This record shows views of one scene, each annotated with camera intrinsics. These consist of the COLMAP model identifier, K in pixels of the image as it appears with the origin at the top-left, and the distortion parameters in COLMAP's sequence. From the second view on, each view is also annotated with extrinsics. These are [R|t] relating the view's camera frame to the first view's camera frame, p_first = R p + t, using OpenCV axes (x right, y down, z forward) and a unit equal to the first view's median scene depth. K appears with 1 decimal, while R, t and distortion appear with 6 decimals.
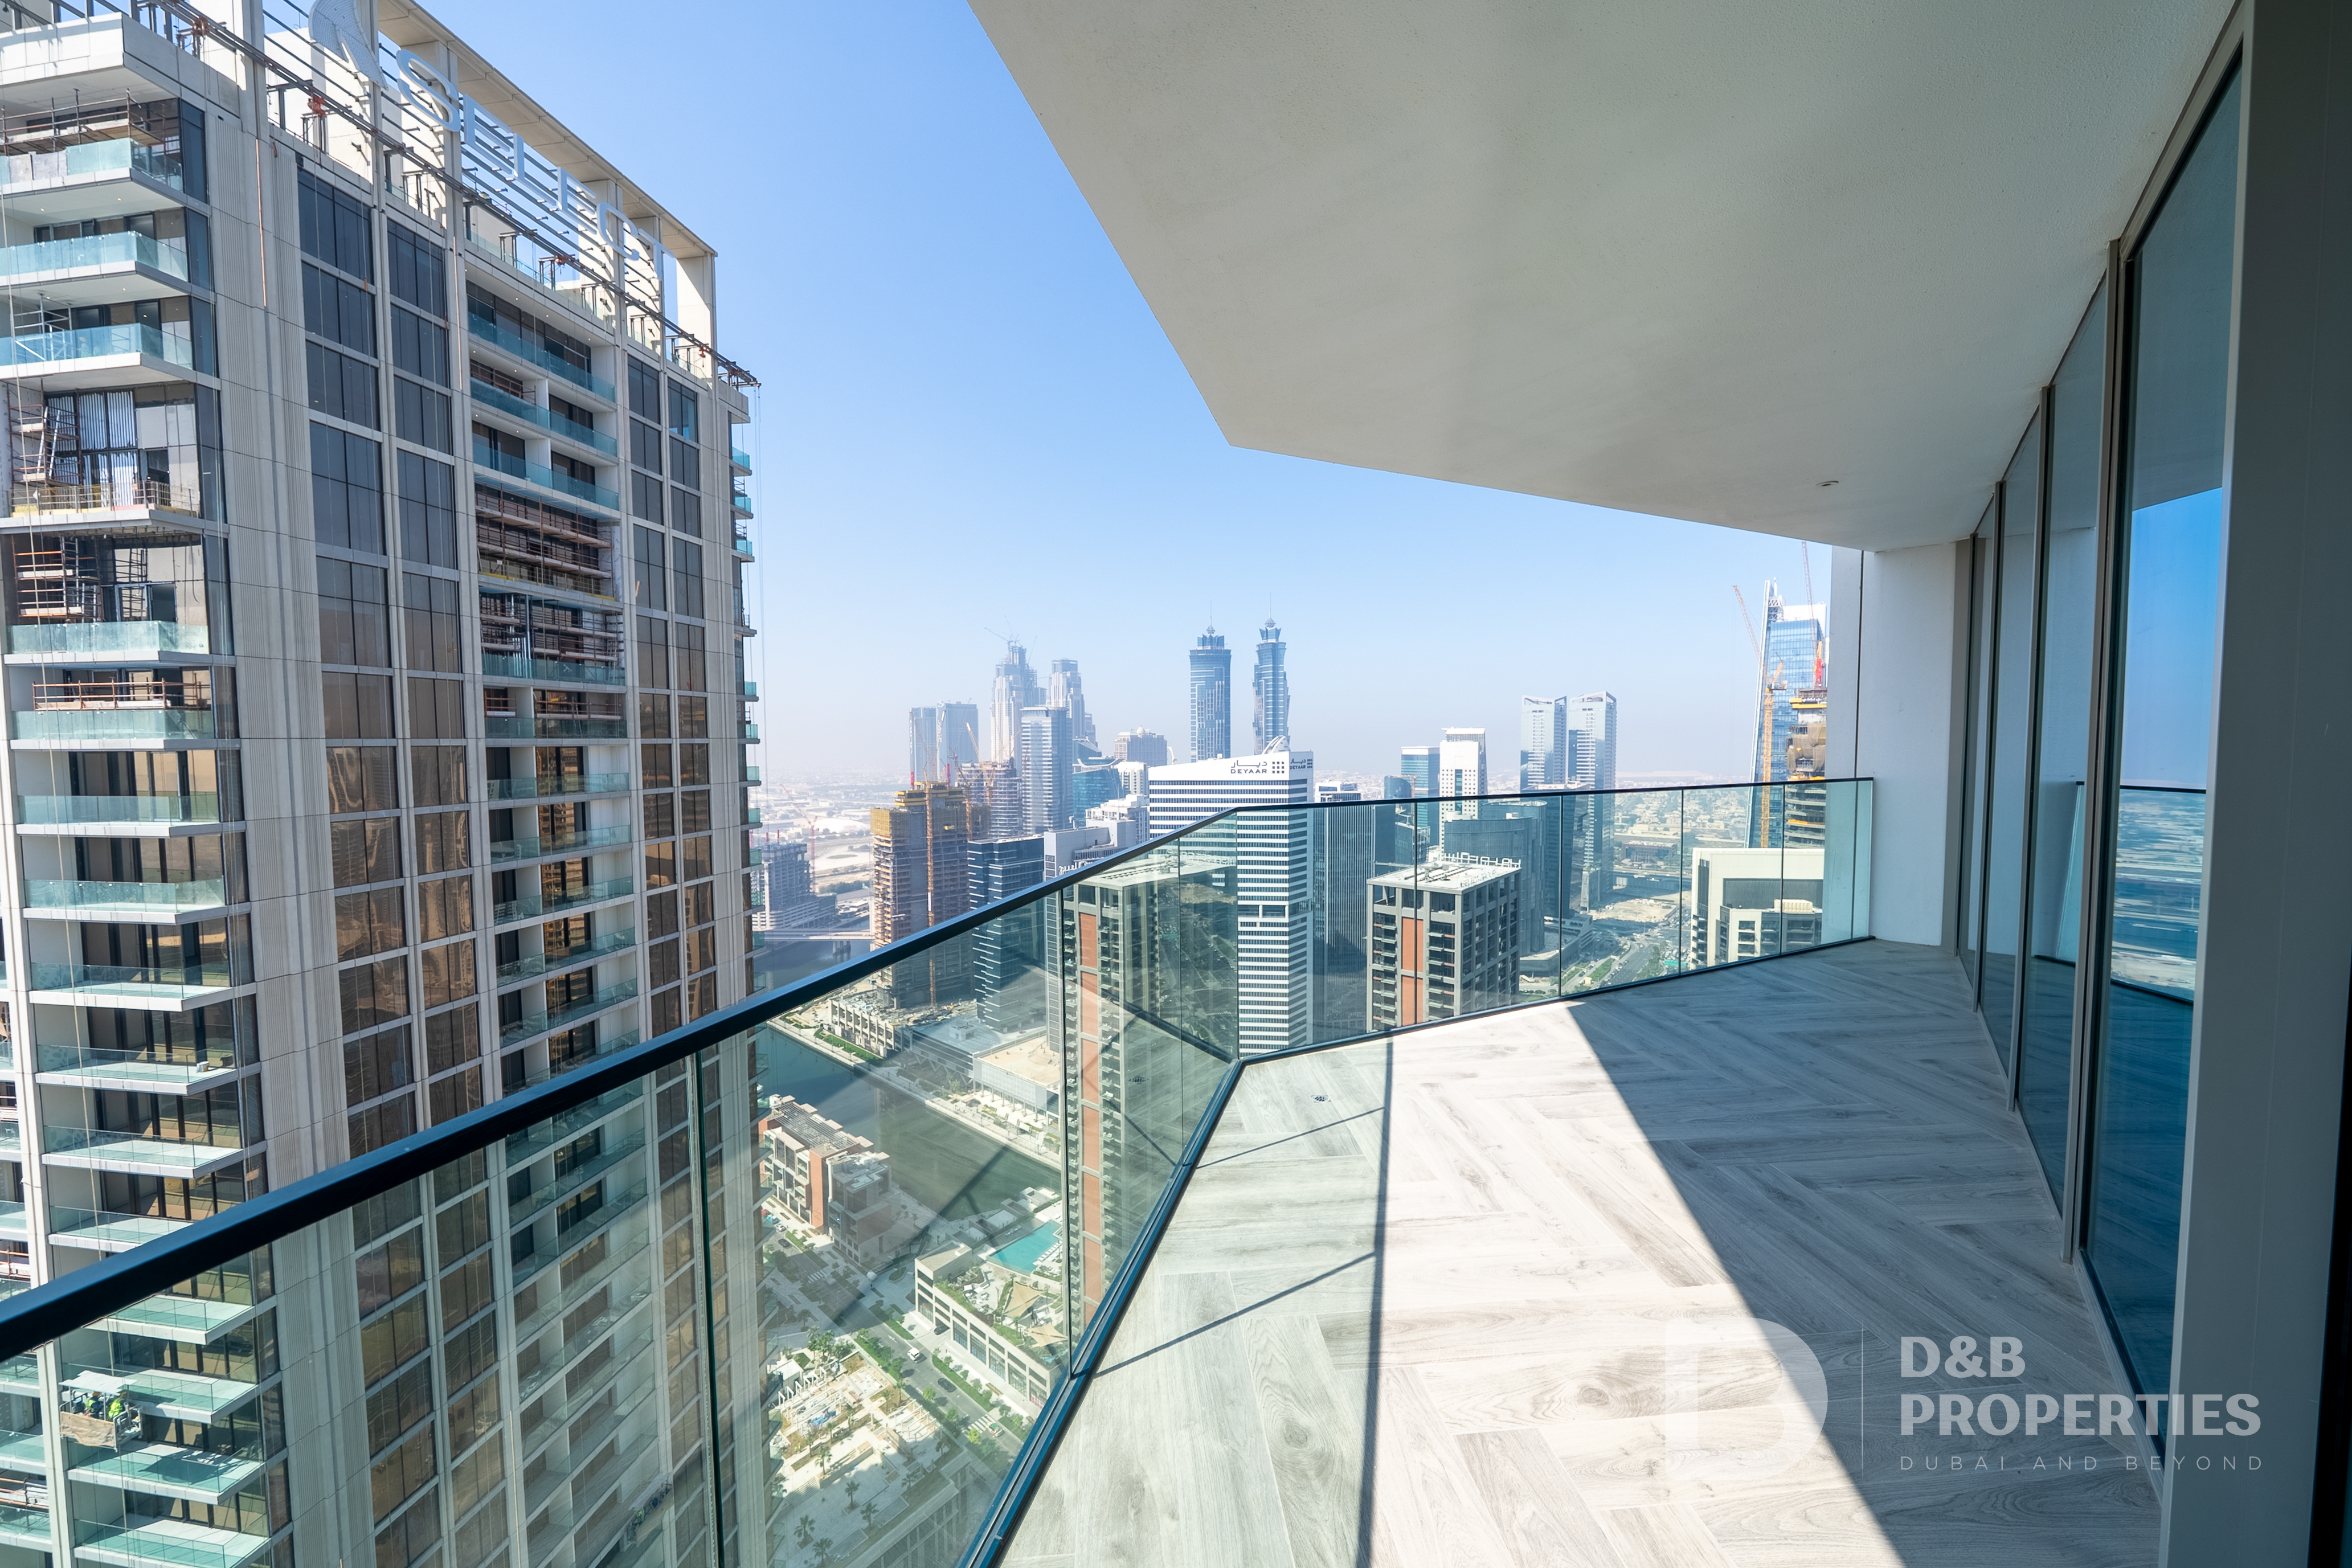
lens RADIAL K [[821.3, 0, 1181.4], [0, 821.3, 779.6], [0, 0, 1]] dist [-0.006480, 0.000184]
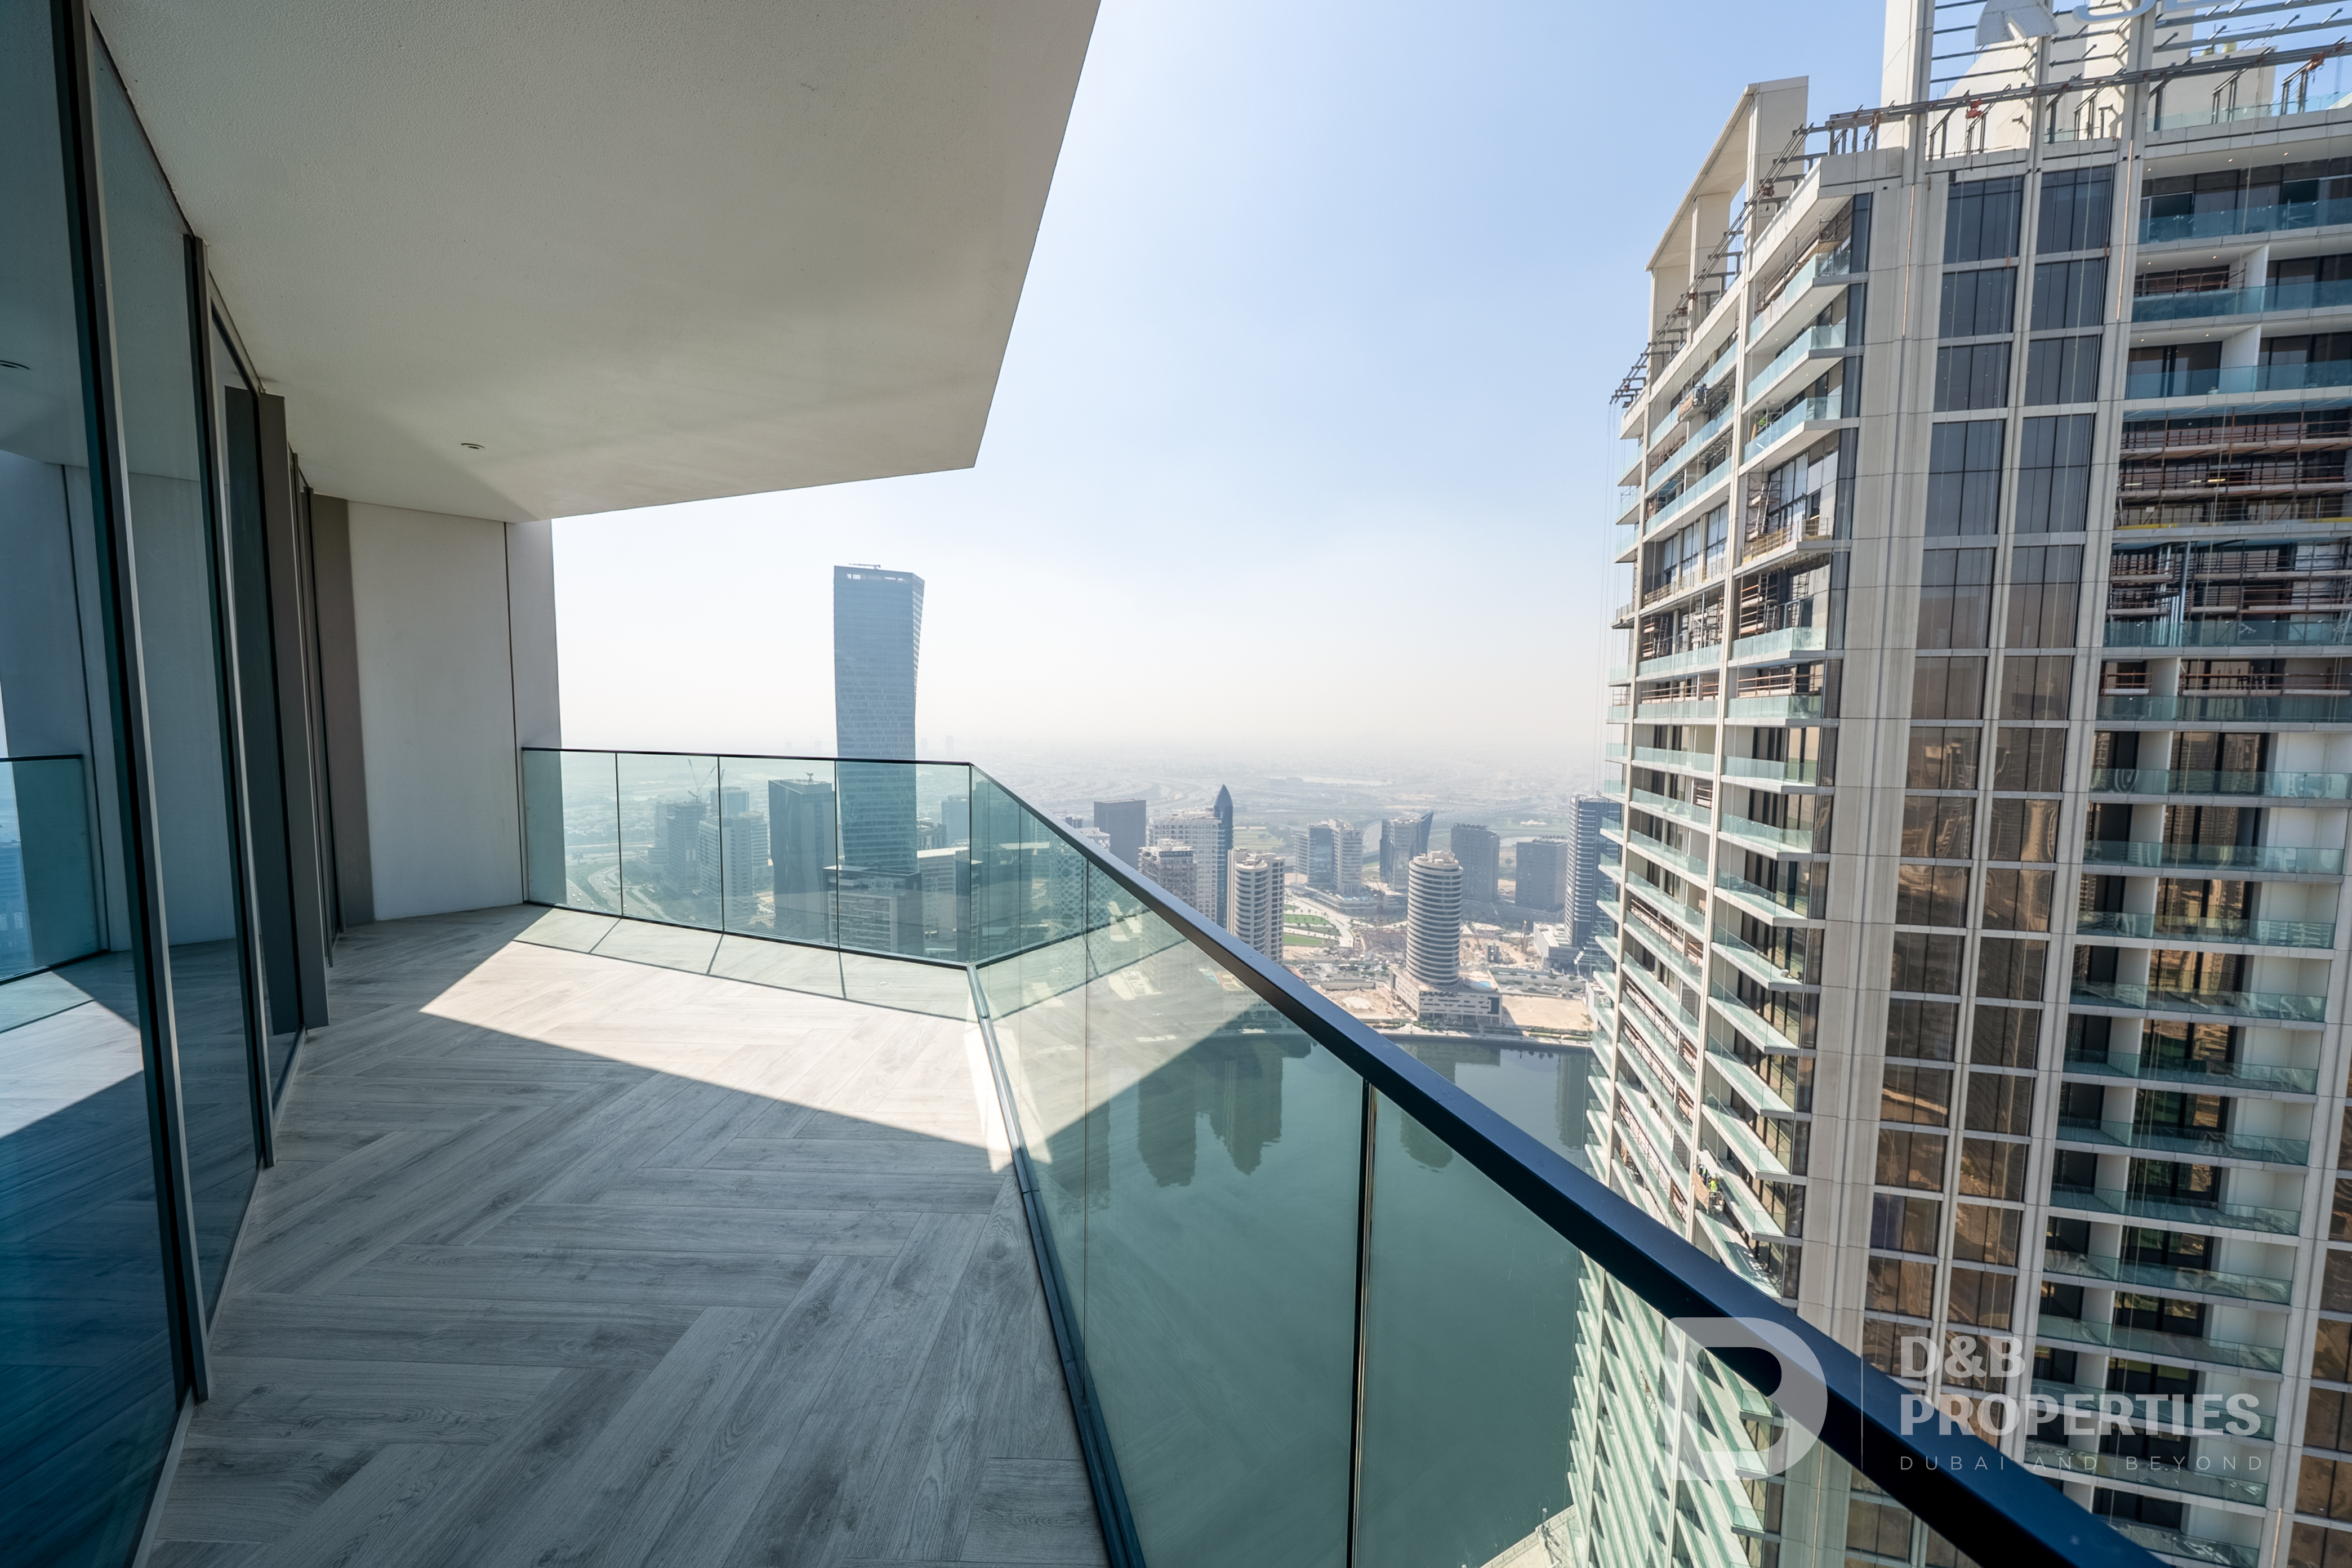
lens RADIAL K [[809.7, 0, 1181.9], [0, 809.7, 778.2], [0, 0, 1]] dist [-0.005408, 0.000014]
pose [[-0.104232, 0.078529, -0.991448, 0.091254], [-0.057891, 0.994709, 0.084873, -0.004706], [0.992867, 0.066243, -0.099135, 0.105313]]
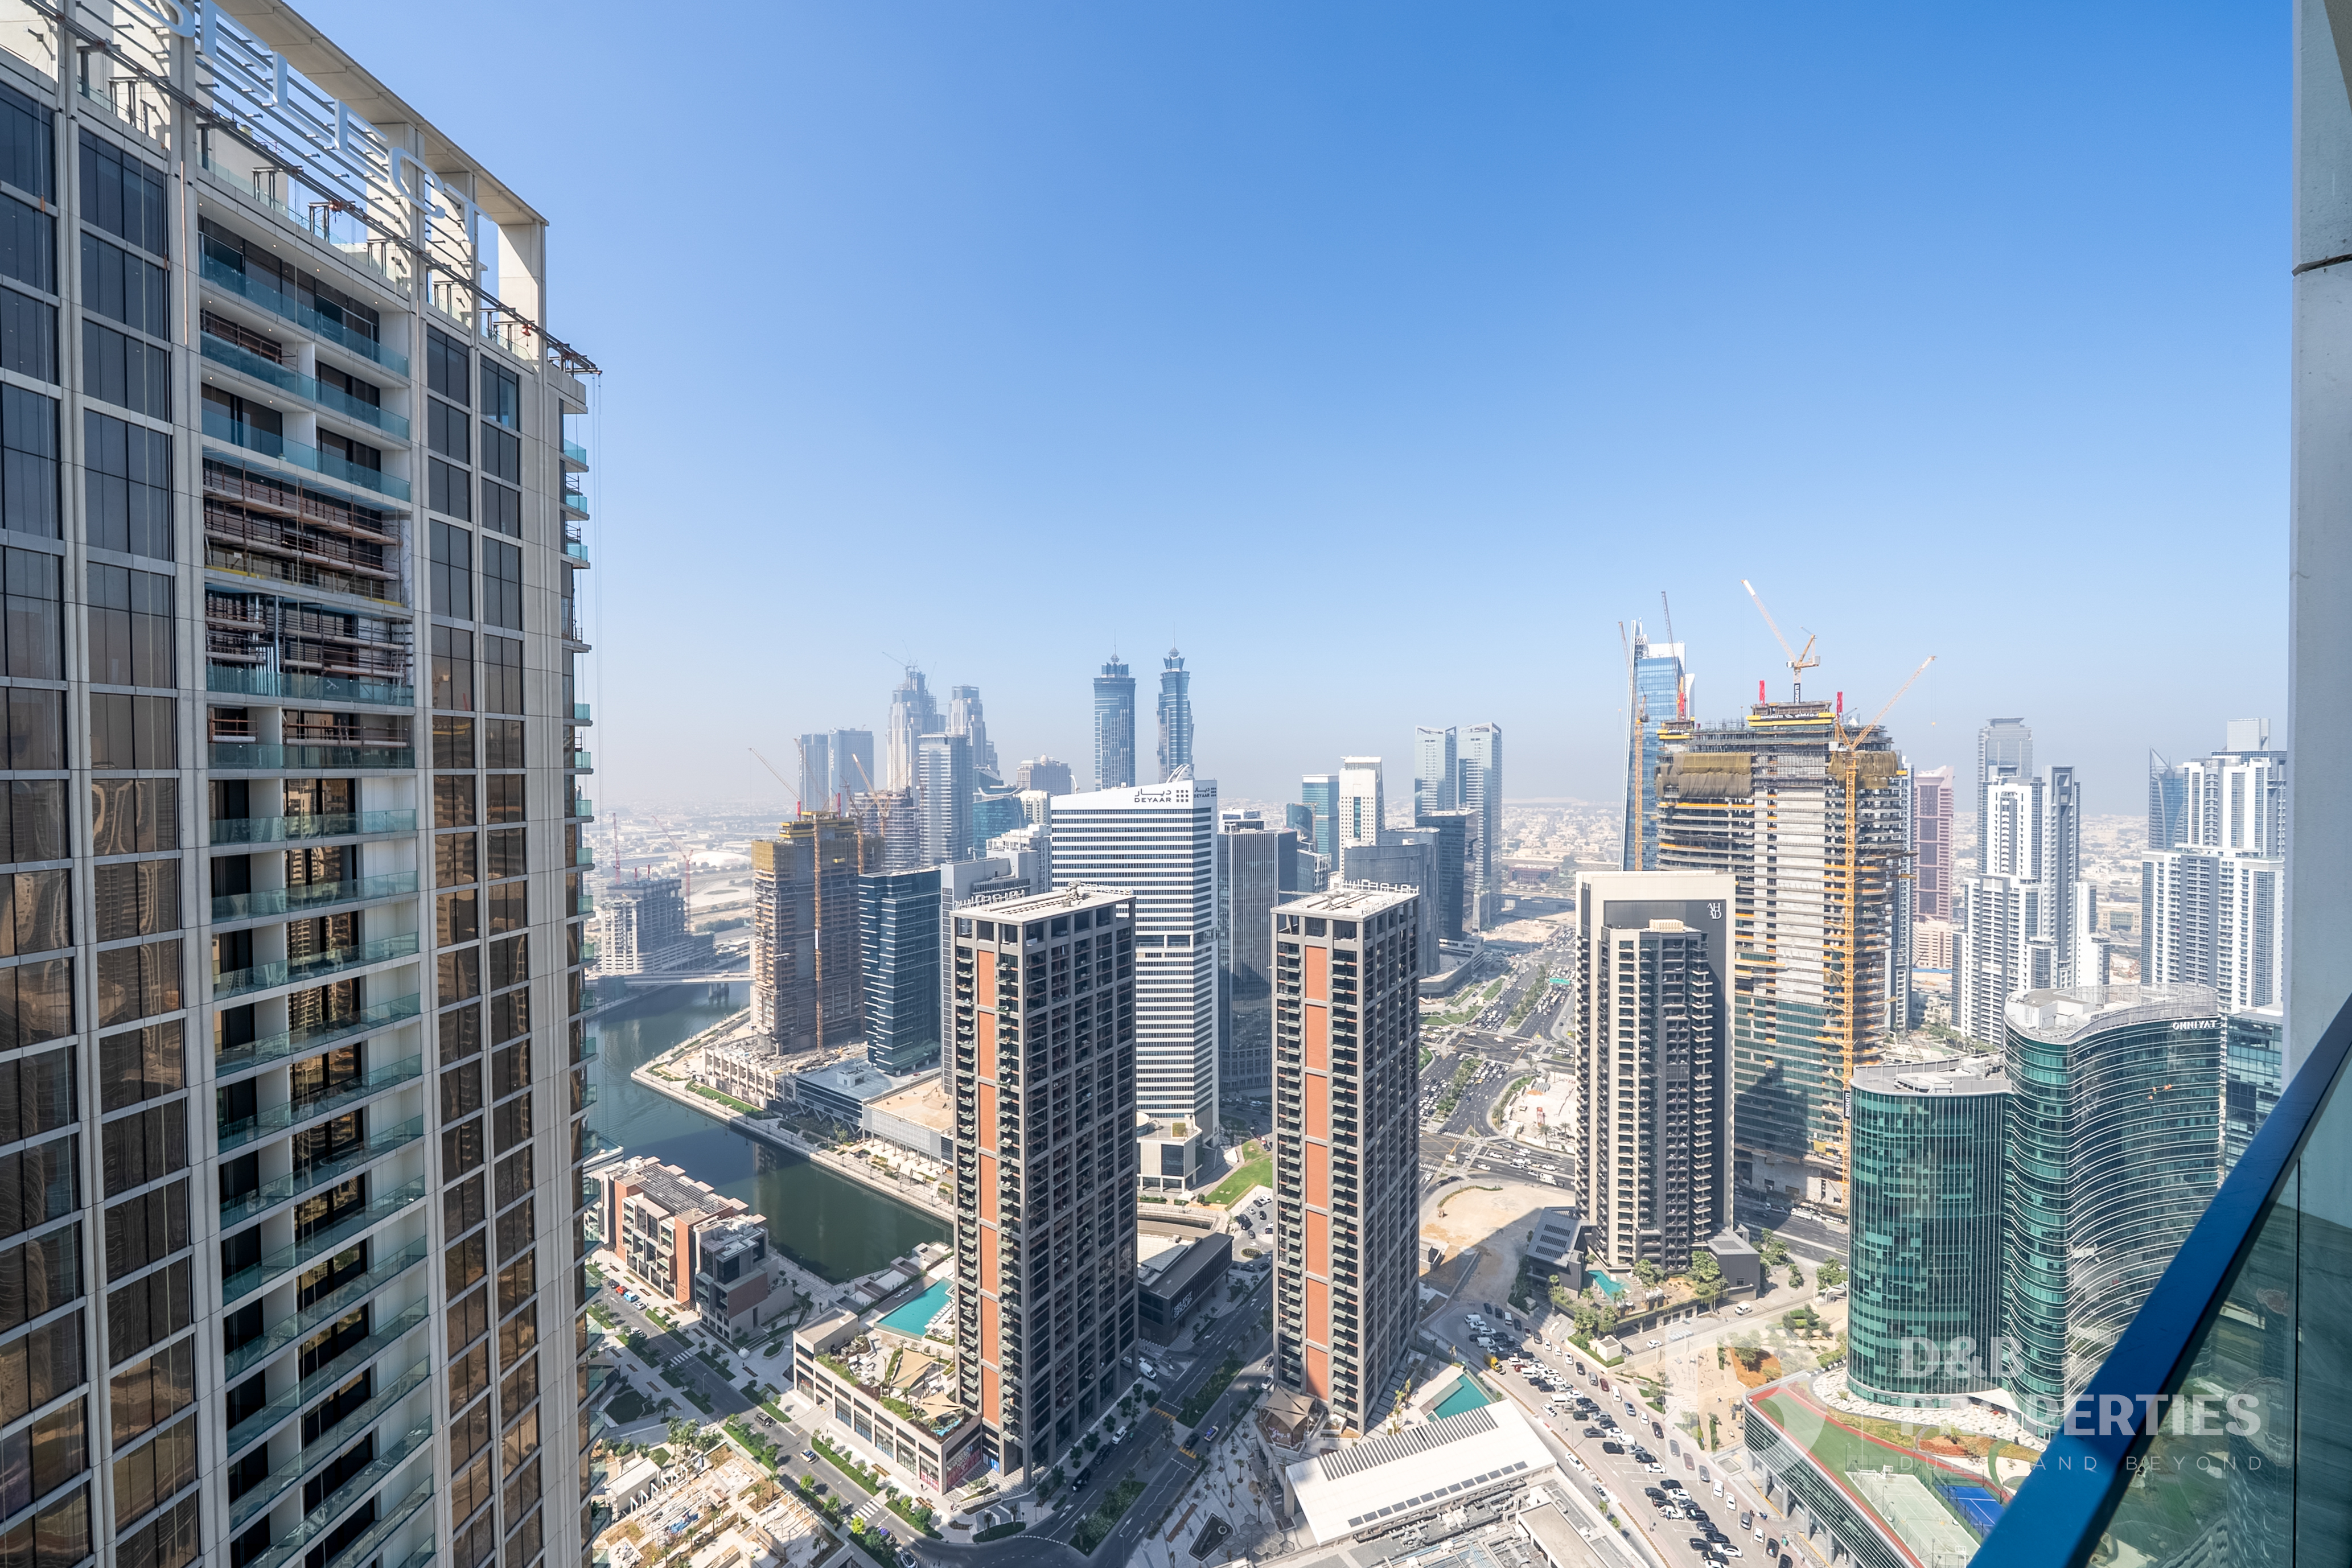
lens RADIAL K [[820.6, 0, 1182.2], [0, 820.6, 780.0], [0, 0, 1]] dist [-0.005589, 0.000023]
pose [[0.993216, -0.001378, 0.116277, 0.013936], [0.005308, 0.999425, -0.033492, -0.006342], [-0.116164, 0.033882, 0.992652, 0.073614]]
